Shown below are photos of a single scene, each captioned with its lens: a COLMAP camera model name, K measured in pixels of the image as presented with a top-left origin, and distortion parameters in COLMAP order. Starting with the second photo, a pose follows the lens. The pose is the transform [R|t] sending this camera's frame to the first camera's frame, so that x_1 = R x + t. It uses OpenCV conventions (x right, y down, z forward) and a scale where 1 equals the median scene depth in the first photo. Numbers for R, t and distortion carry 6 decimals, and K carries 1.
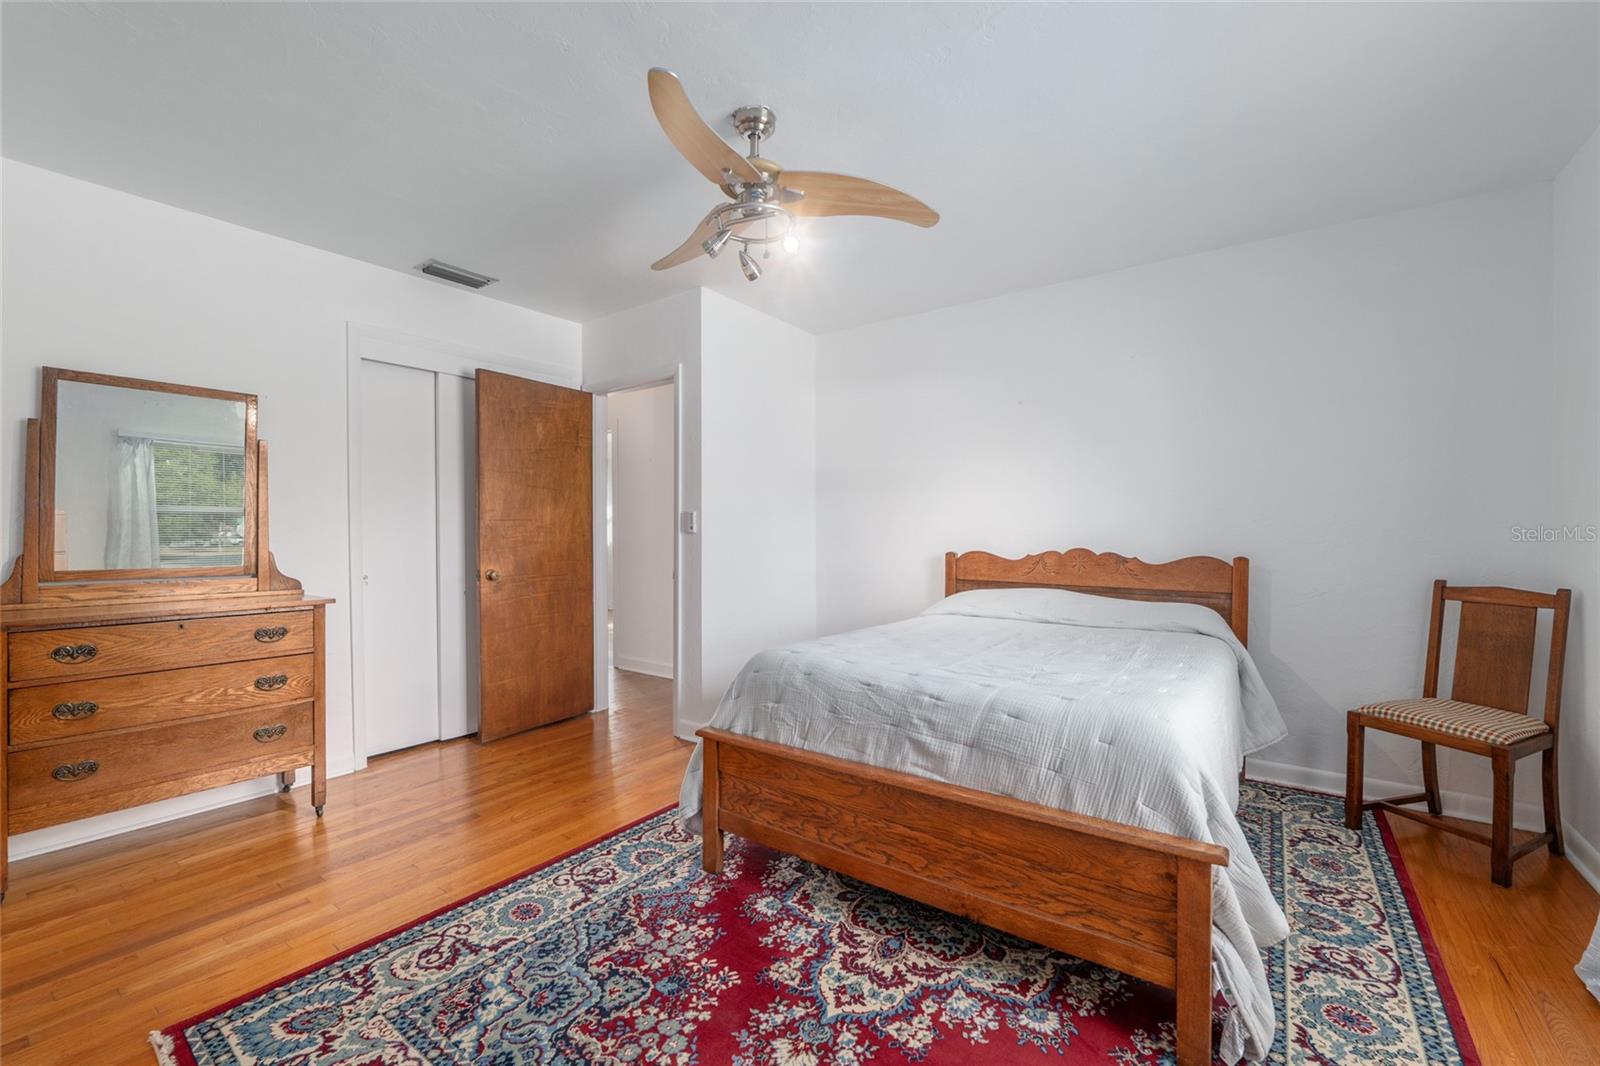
lens RADIAL K [[655.8, 0, 815.0], [0, 655.8, 533.6], [0, 0, 1]] dist [-0.010594, -0.000536]
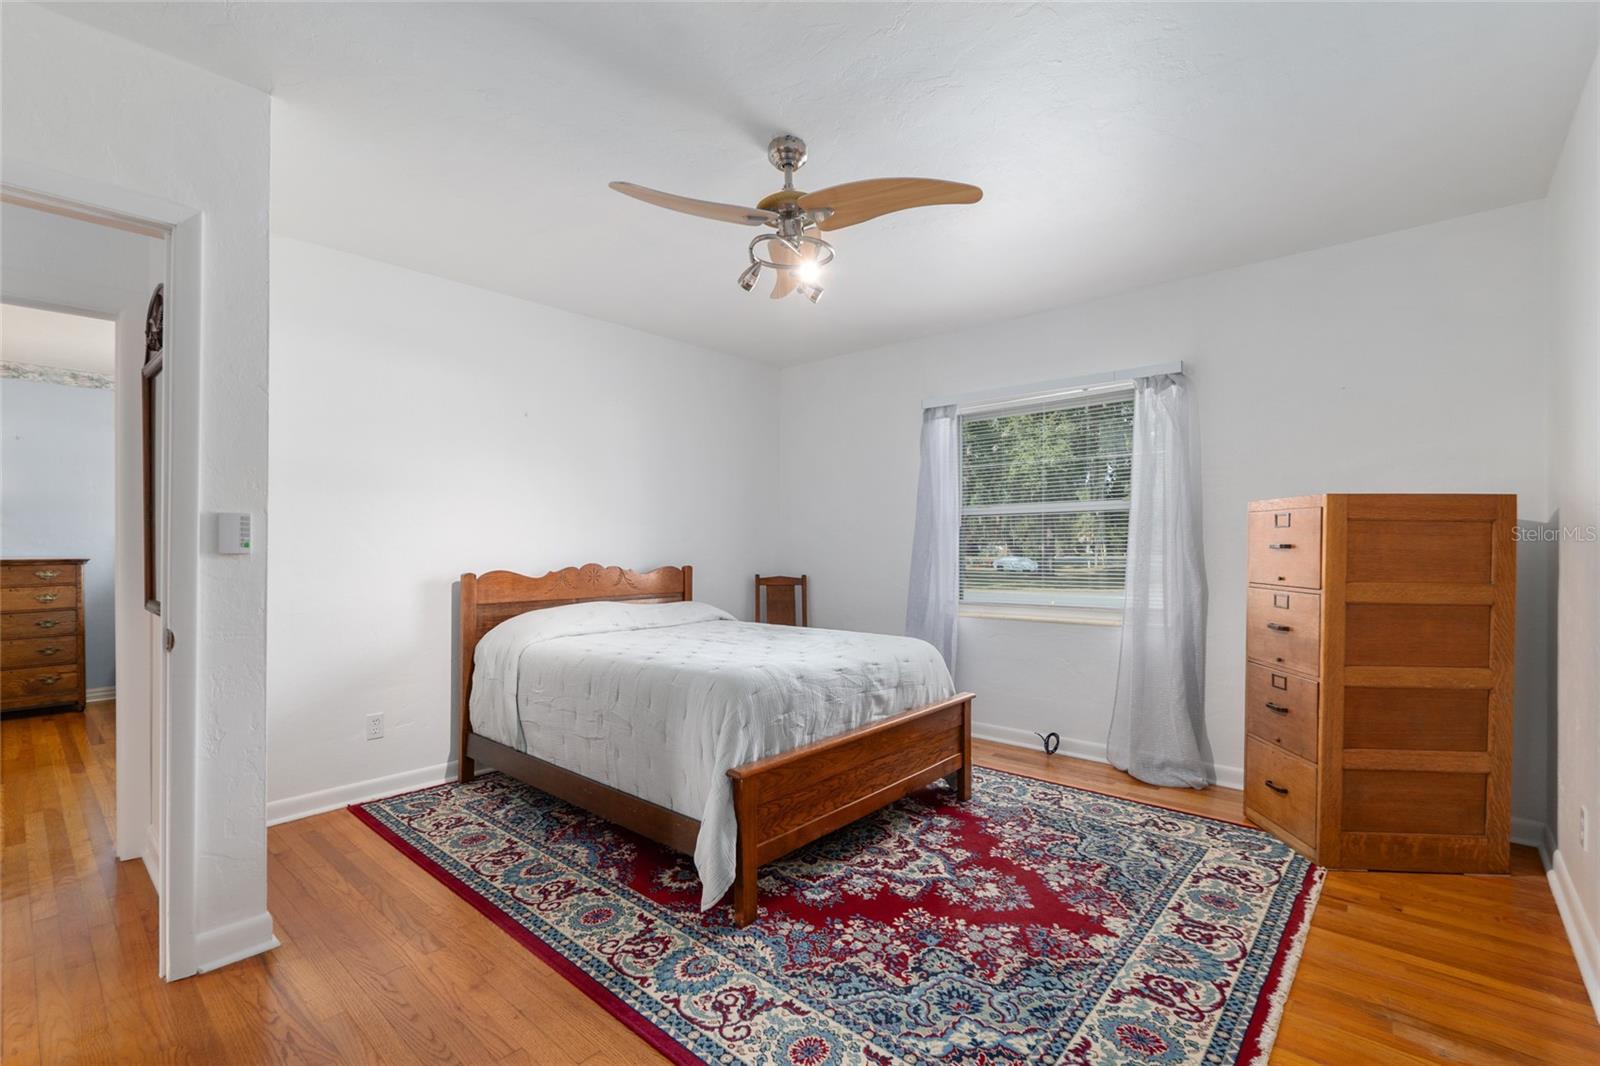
lens RADIAL K [[681.1, 0, 816.4], [0, 681.1, 545.5], [0, 0, 1]] dist [-0.001099, 0.000445]
pose [[0.104692, 0.000529, 0.994505, -1.340203], [0.004412, 0.999990, -0.000996, -0.009928], [-0.994495, 0.004492, 0.104689, 0.985120]]
